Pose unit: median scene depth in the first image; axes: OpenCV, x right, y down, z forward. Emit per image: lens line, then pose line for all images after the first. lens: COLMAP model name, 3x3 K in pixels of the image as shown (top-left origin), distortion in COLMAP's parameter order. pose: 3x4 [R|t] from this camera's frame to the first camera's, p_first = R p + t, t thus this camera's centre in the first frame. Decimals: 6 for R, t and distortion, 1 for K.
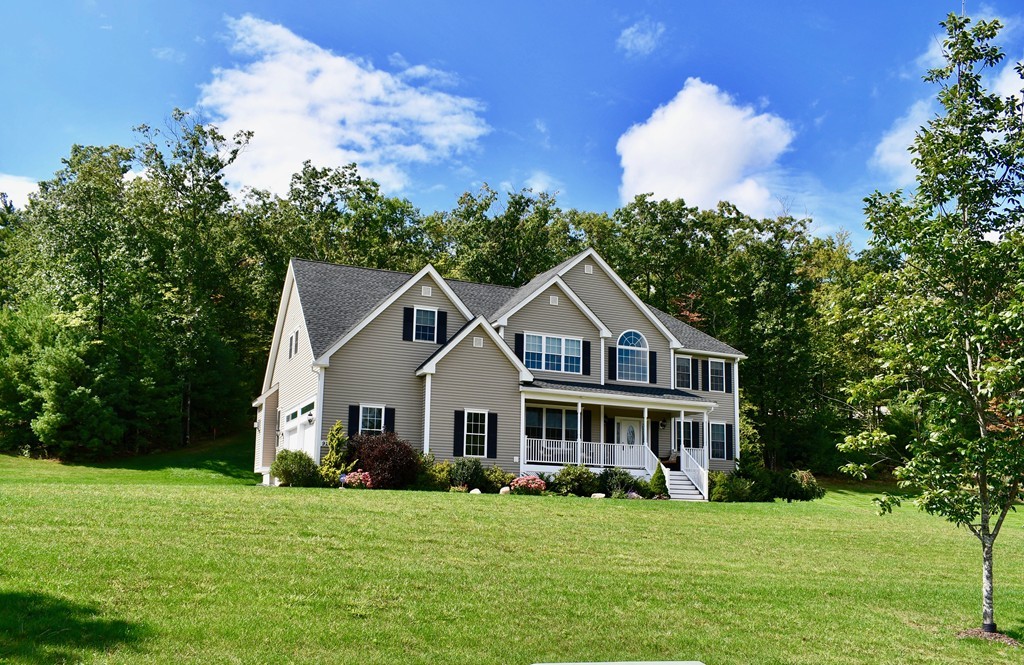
lens RADIAL K [[1002.1, 0, 512.0], [0, 1002.1, 332.5], [0, 0, 1]] dist [-0.156627, 0.003491]
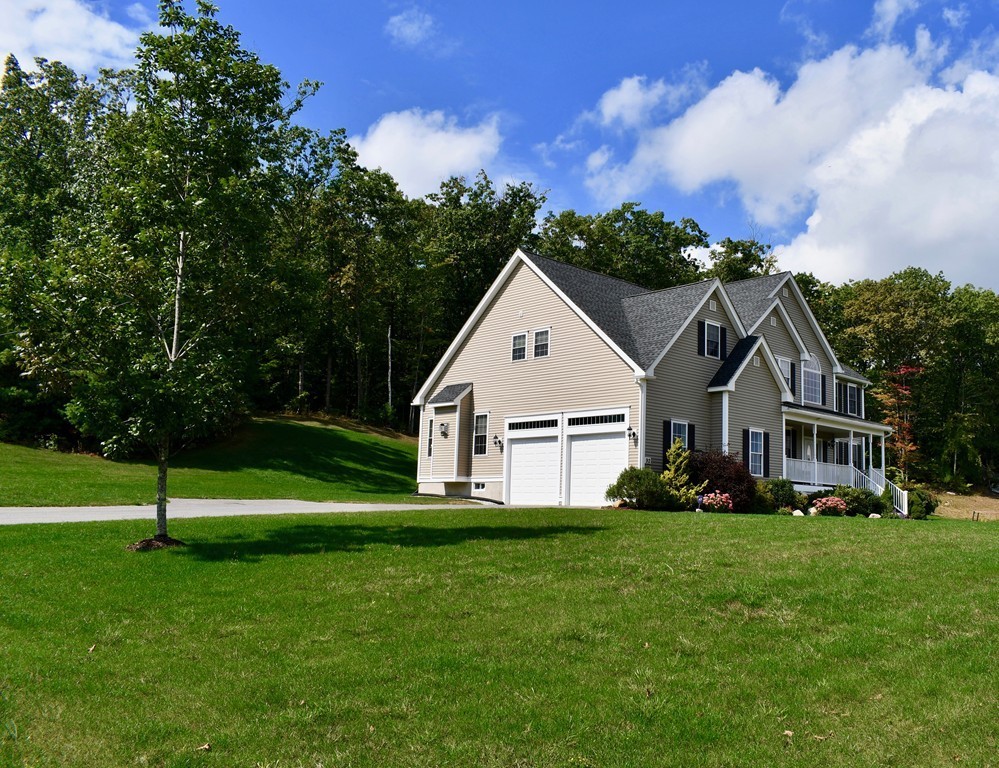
lens RADIAL K [[980.5, 0, 499.5], [0, 980.5, 384.0], [0, 0, 1]] dist [-0.165413, 0.002671]
pose [[0.940263, 0.055689, 0.335865, -0.515578], [-0.079255, 0.995231, 0.056859, -0.002052], [-0.331097, -0.080081, 0.940193, 0.151069]]
